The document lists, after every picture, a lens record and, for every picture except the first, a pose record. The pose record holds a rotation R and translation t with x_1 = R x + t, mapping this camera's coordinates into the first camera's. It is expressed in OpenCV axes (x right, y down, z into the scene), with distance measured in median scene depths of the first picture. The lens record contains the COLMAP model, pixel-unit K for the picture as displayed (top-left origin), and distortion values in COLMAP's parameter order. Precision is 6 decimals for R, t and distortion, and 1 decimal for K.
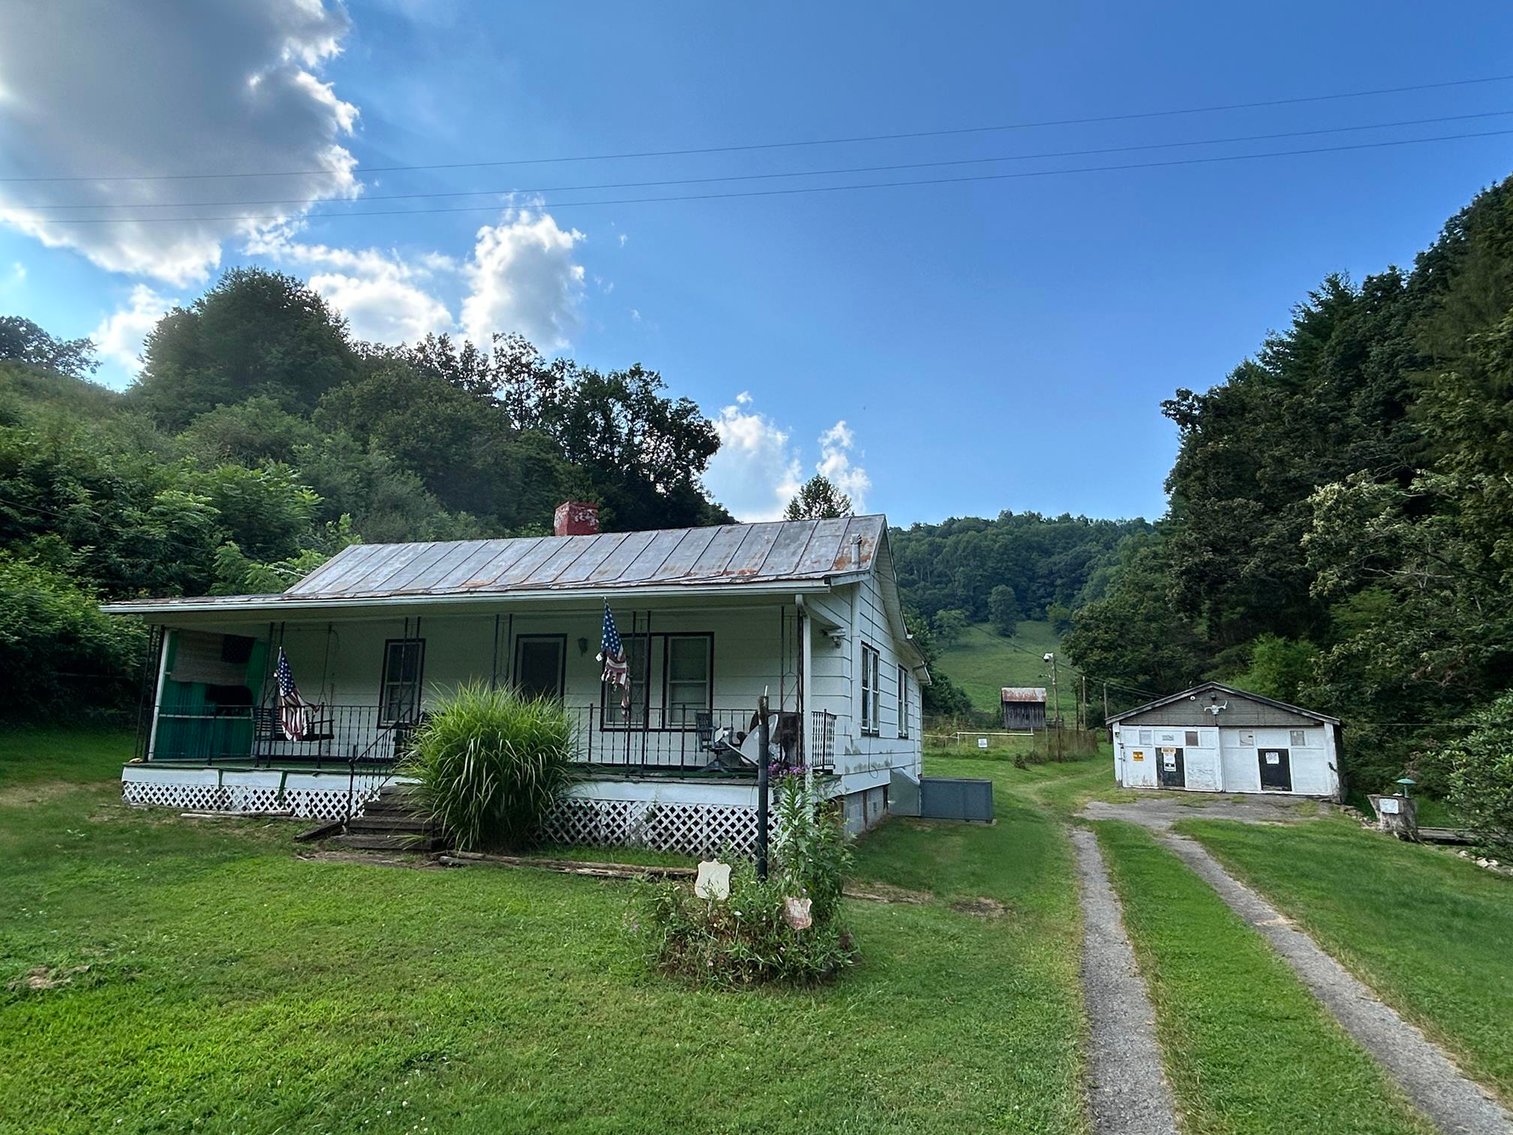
lens RADIAL K [[878.5, 0, 760.4], [0, 878.5, 564.2], [0, 0, 1]] dist [-0.003033, -0.000306]
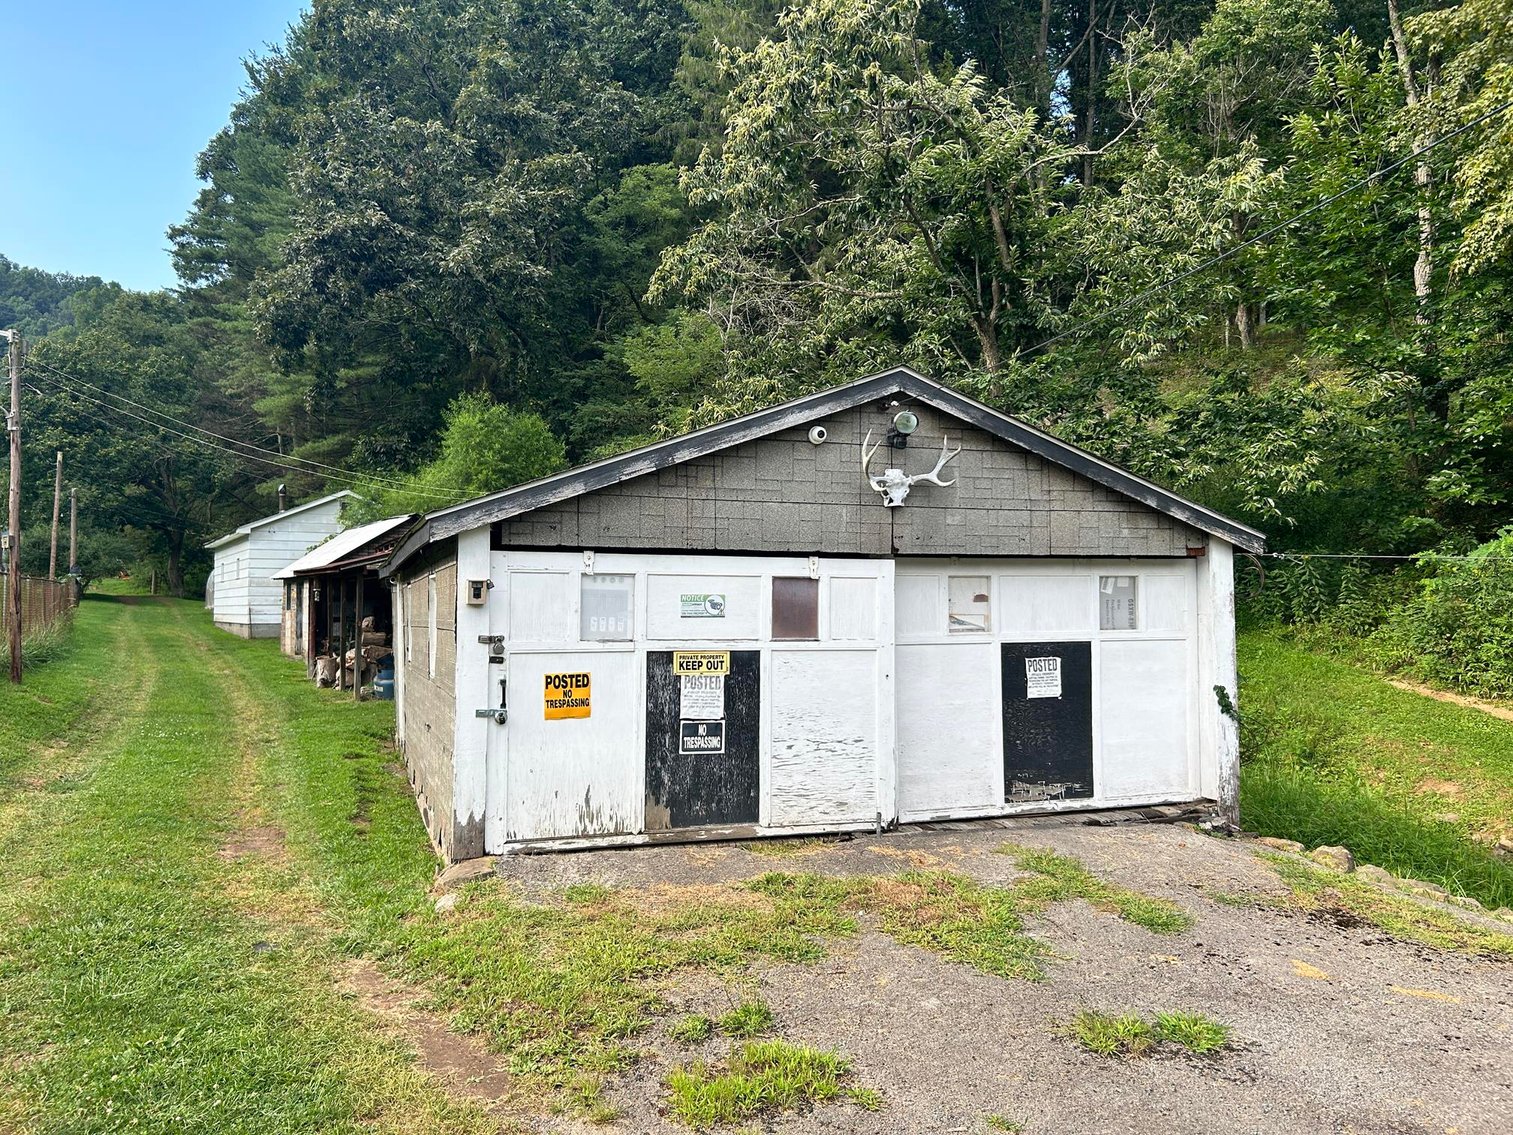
lens RADIAL K [[1136.2, 0, 762.6], [0, 1136.2, 569.8], [0, 0, 1]] dist [0.028136, -0.041268]
pose [[0.578991, 0.008649, 0.815288, 0.242537], [-0.150968, 0.983790, 0.096777, 0.159744], [-0.801235, -0.179115, 0.570912, 0.830470]]
